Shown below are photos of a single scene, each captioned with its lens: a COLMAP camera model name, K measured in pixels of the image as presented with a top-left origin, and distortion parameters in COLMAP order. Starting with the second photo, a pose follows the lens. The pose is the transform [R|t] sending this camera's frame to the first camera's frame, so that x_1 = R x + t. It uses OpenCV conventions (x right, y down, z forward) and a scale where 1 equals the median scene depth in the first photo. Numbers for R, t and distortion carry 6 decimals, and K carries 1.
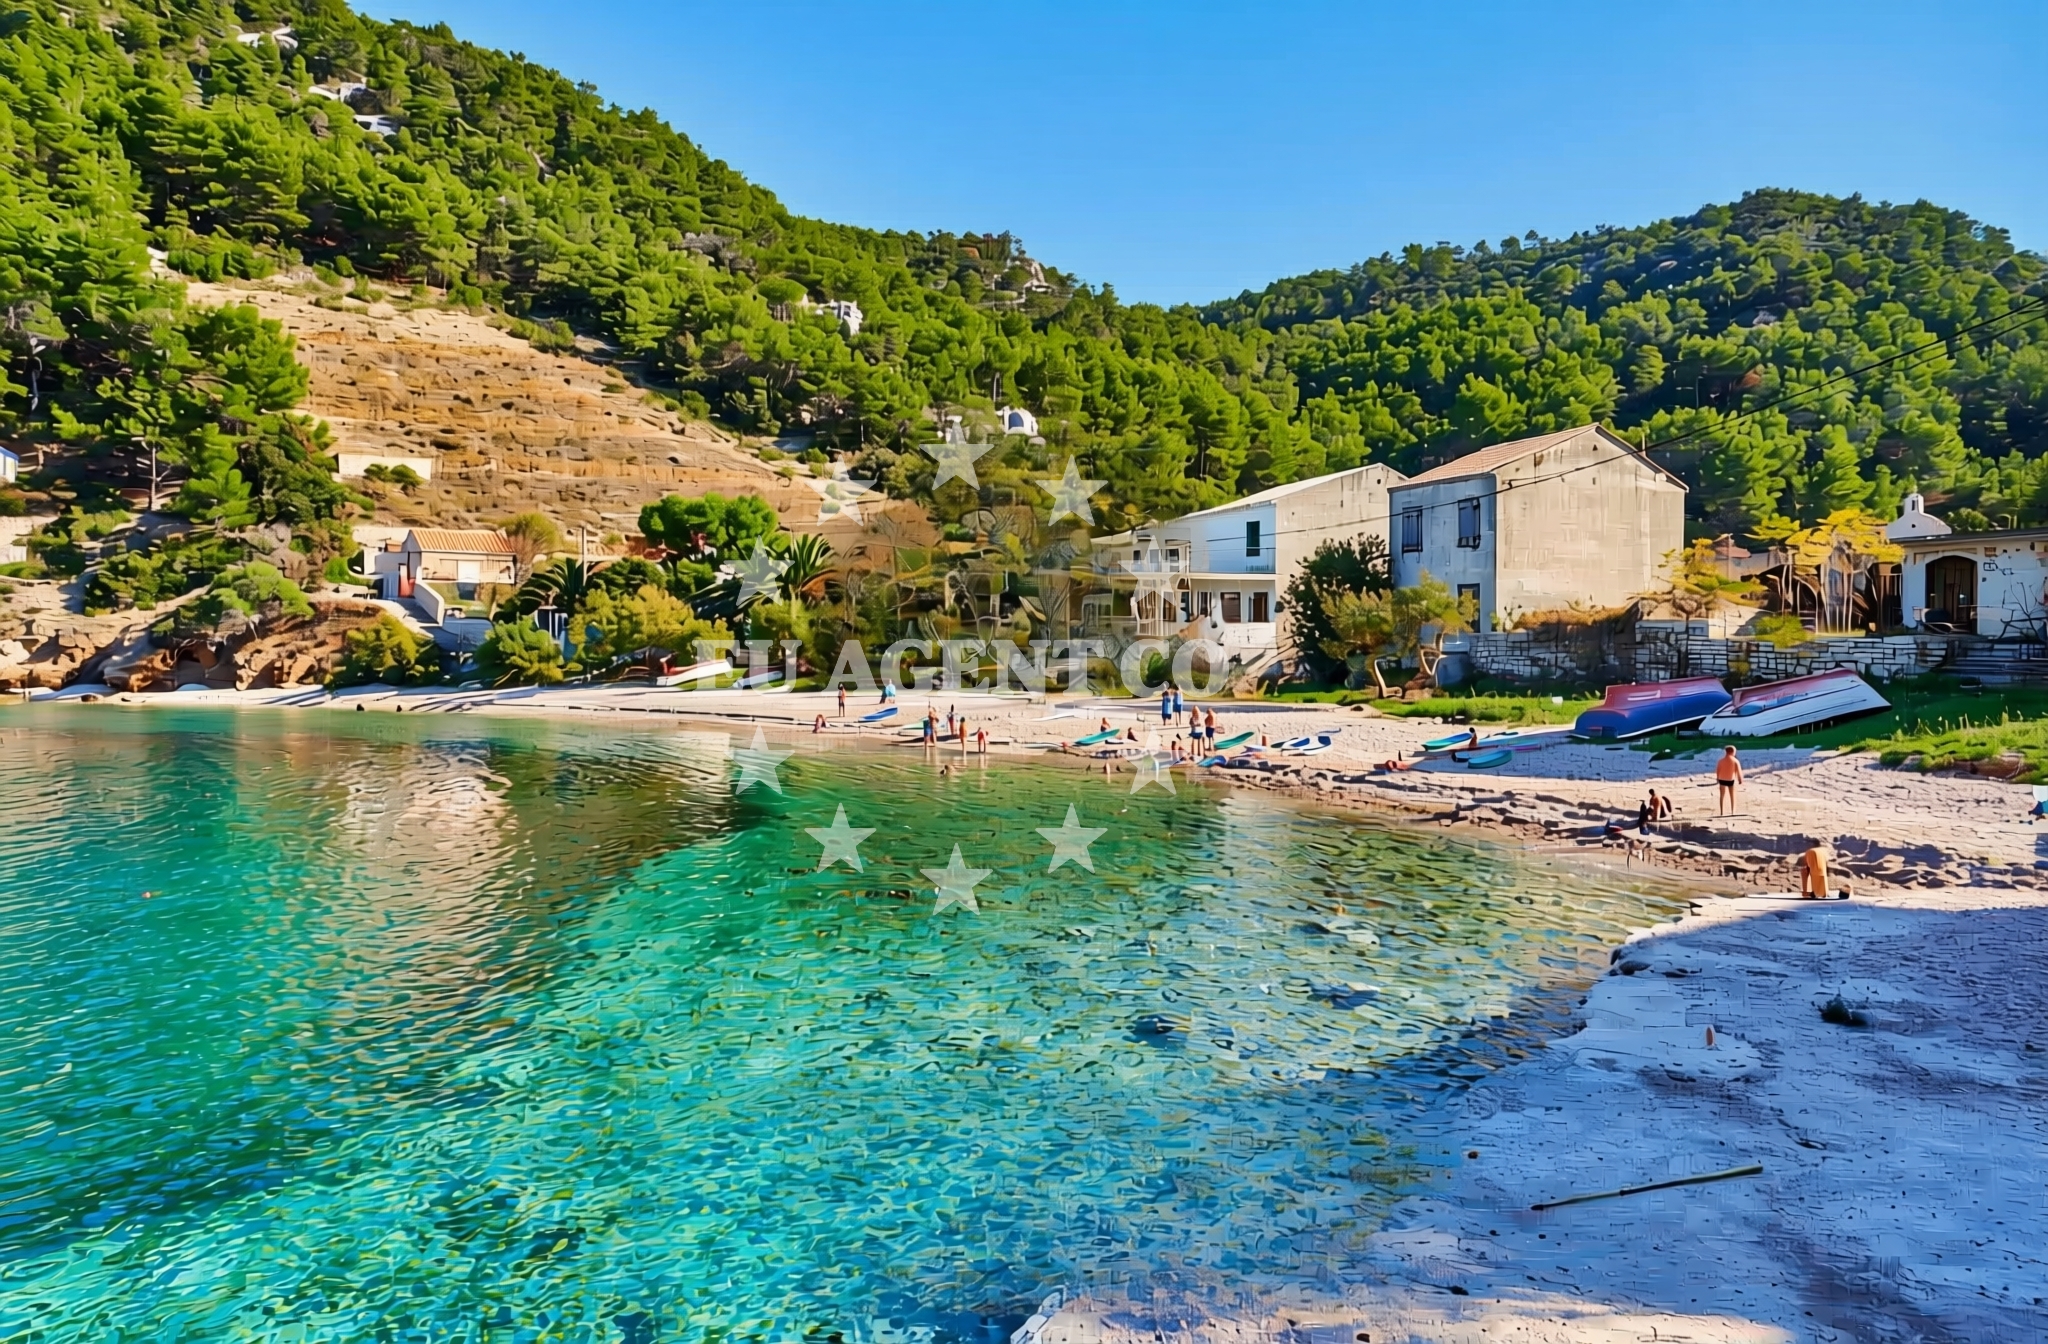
lens RADIAL K [[1389.6, 0, 1024.0], [0, 1389.6, 672.0], [0, 0, 1]] dist [-0.000399, 0.025689]
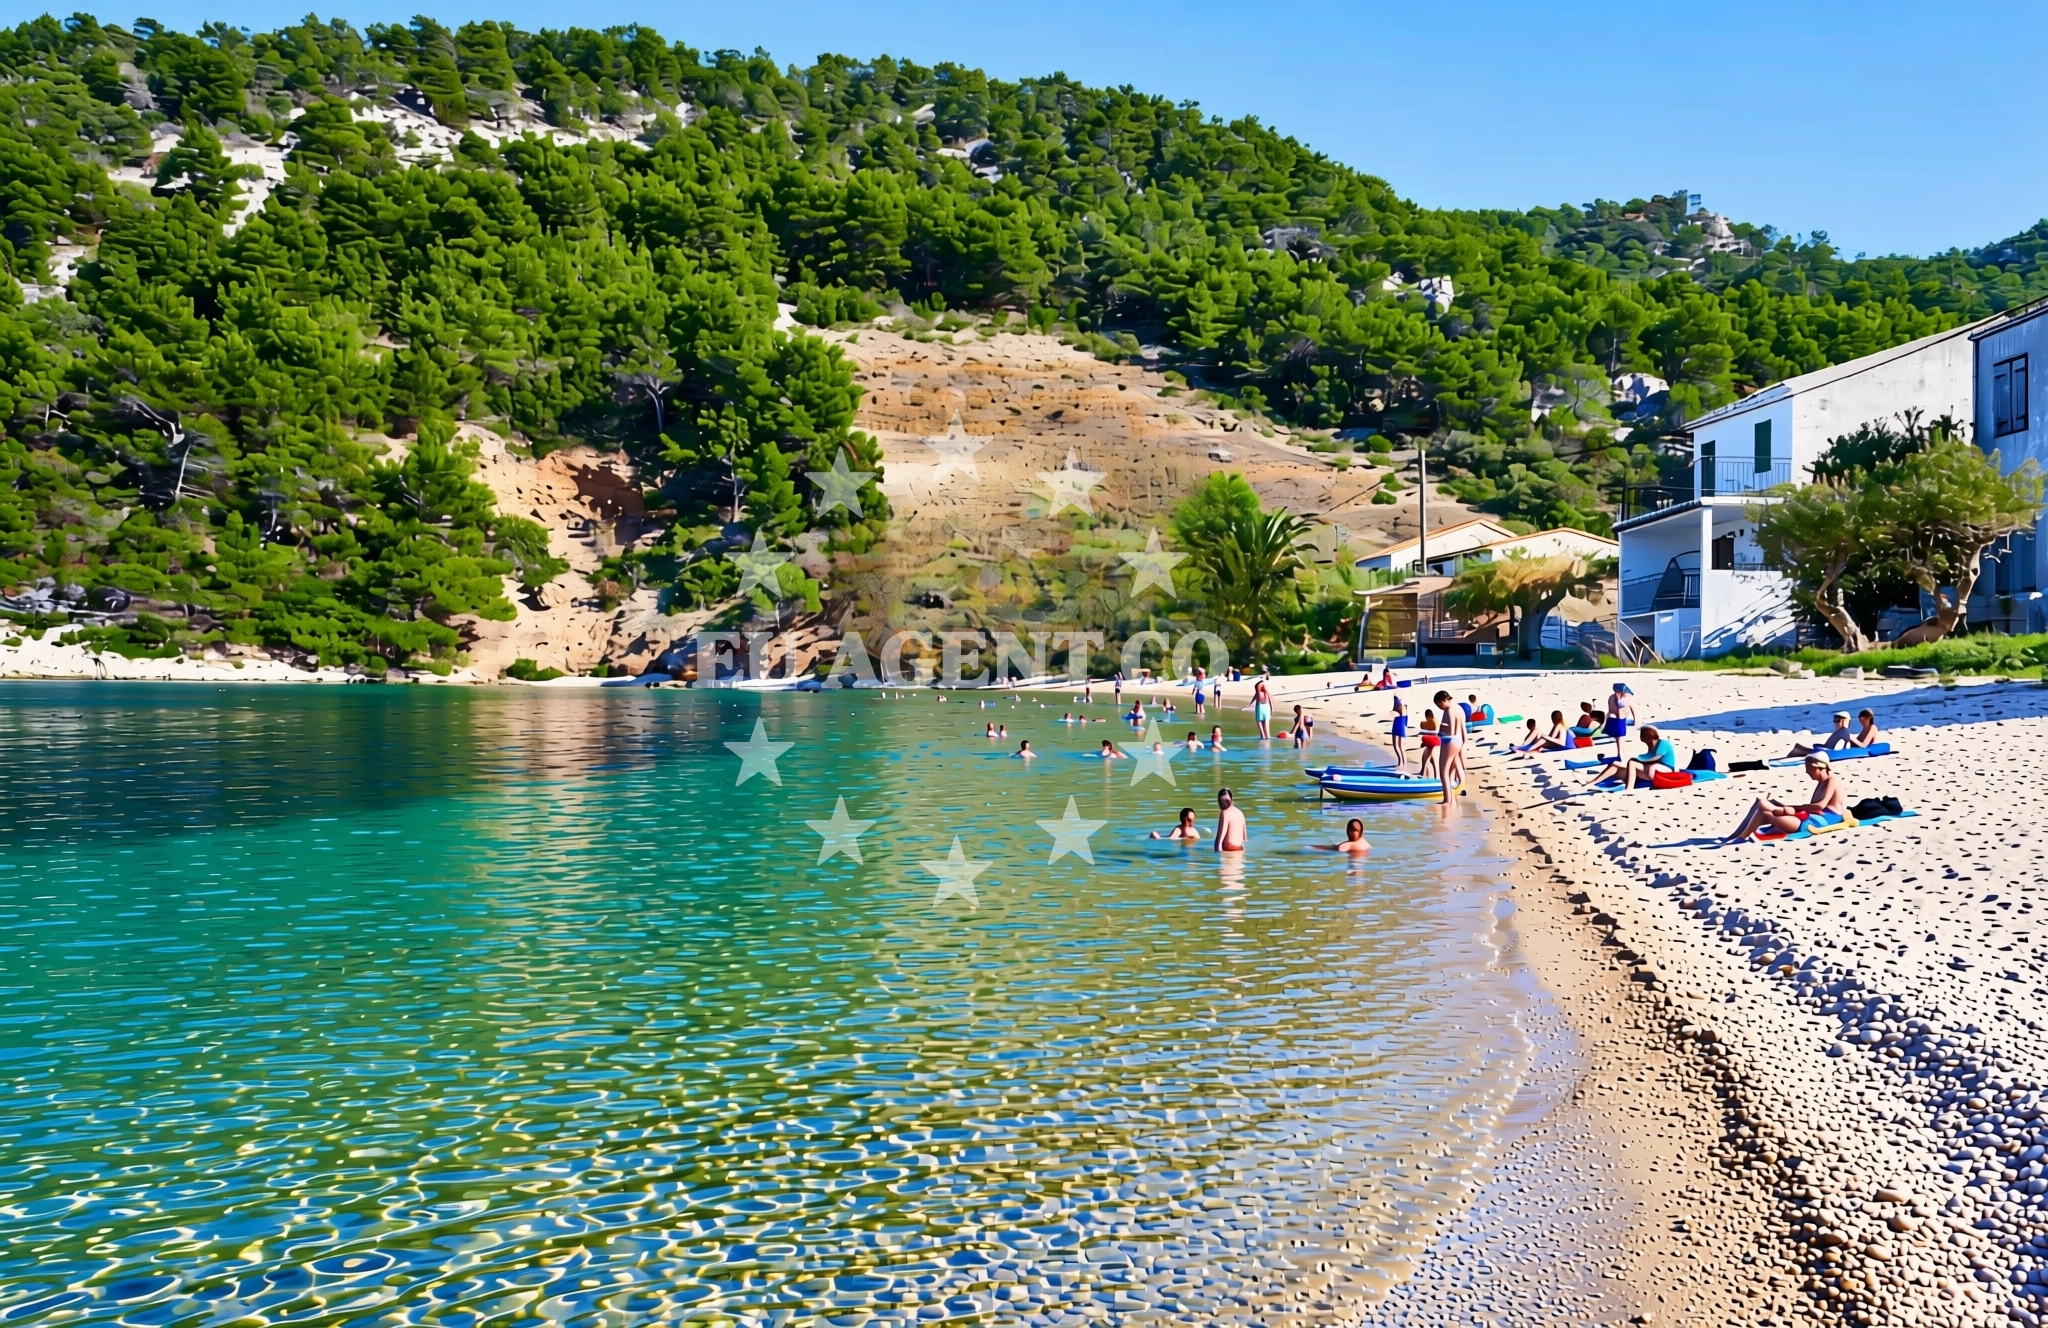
lens RADIAL K [[1363.0, 0, 1024.0], [0, 1363.0, 664.0], [0, 0, 1]] dist [0.008532, 0.001410]
pose [[0.867118, 0.004476, -0.498082, 0.090898], [-0.023055, 0.999249, -0.031156, 0.018953], [0.497568, 0.038499, 0.866570, 0.124981]]
